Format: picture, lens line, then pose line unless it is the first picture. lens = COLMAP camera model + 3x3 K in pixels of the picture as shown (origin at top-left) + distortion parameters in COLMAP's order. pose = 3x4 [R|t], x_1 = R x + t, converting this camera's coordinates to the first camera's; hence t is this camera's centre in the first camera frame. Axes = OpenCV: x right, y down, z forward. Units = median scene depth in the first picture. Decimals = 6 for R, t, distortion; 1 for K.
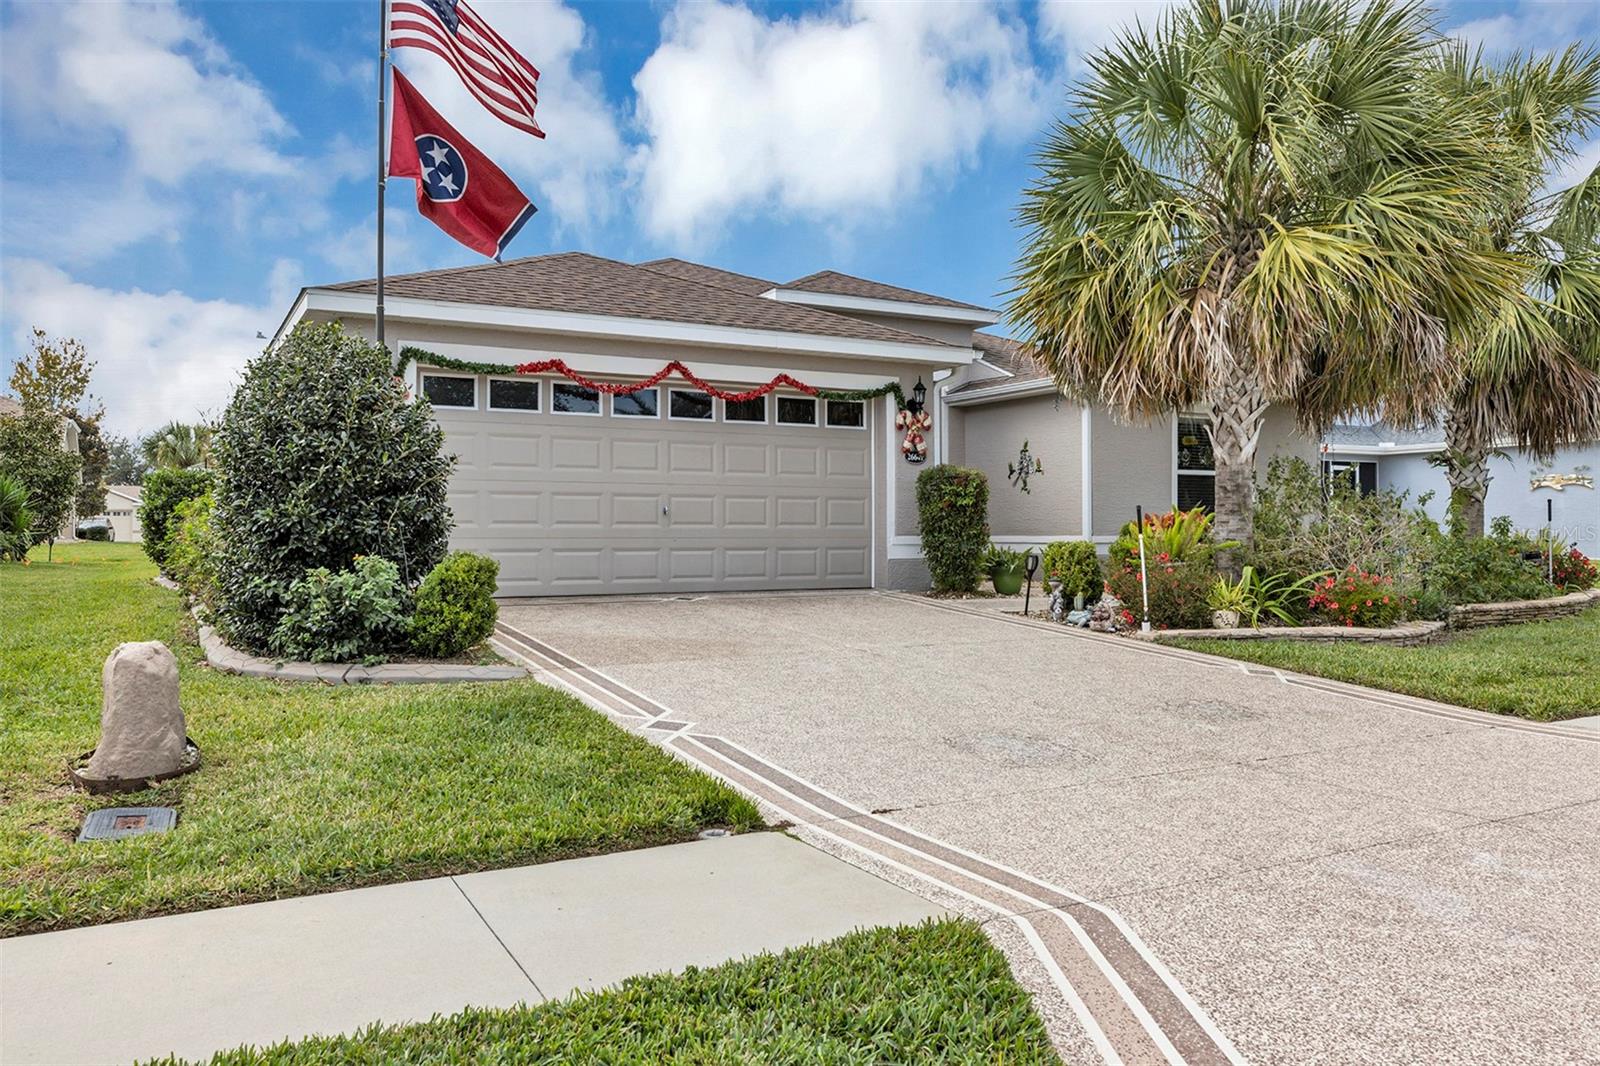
lens RADIAL K [[1185.6, 0, 800.8], [0, 1185.6, 531.8], [0, 0, 1]] dist [0.008632, 0.005011]
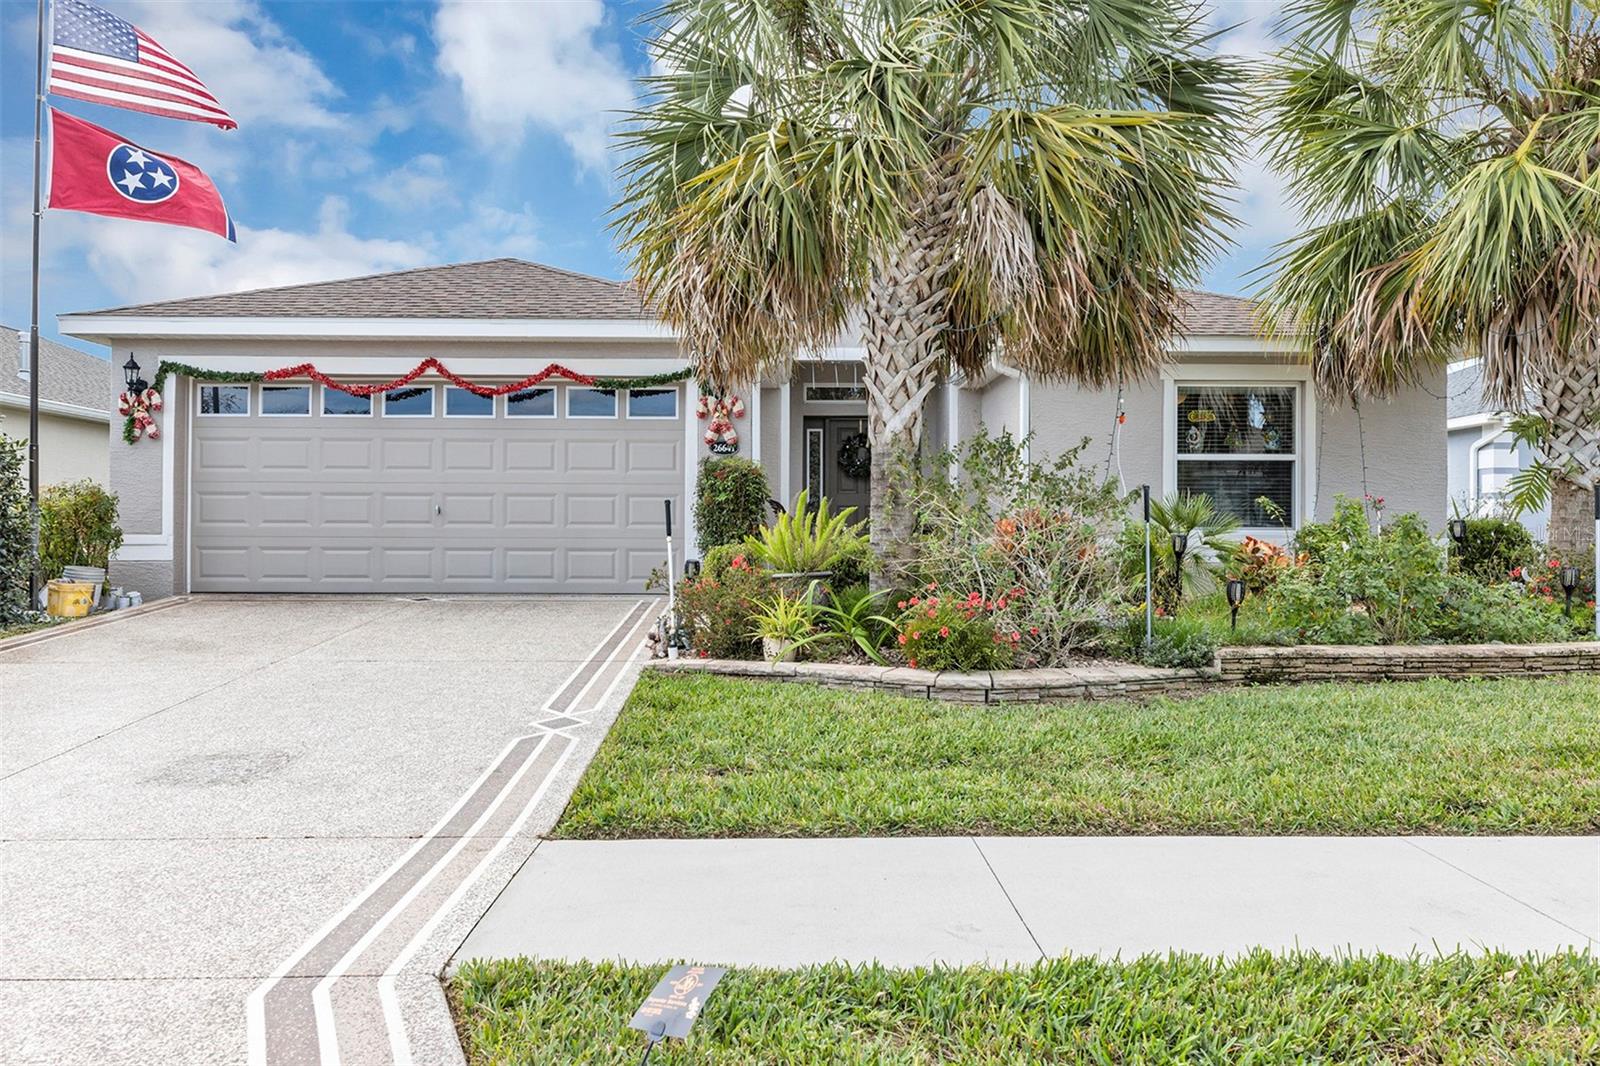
lens RADIAL K [[1108.0, 0, 800.0], [0, 1108.0, 532.4], [0, 0, 1]] dist [0.003954, 0.002033]
pose [[0.885821, 0.003879, -0.464011, 0.565415], [-0.003765, 0.999992, 0.001173, -0.001359], [0.464012, 0.000708, 0.885829, 0.311916]]
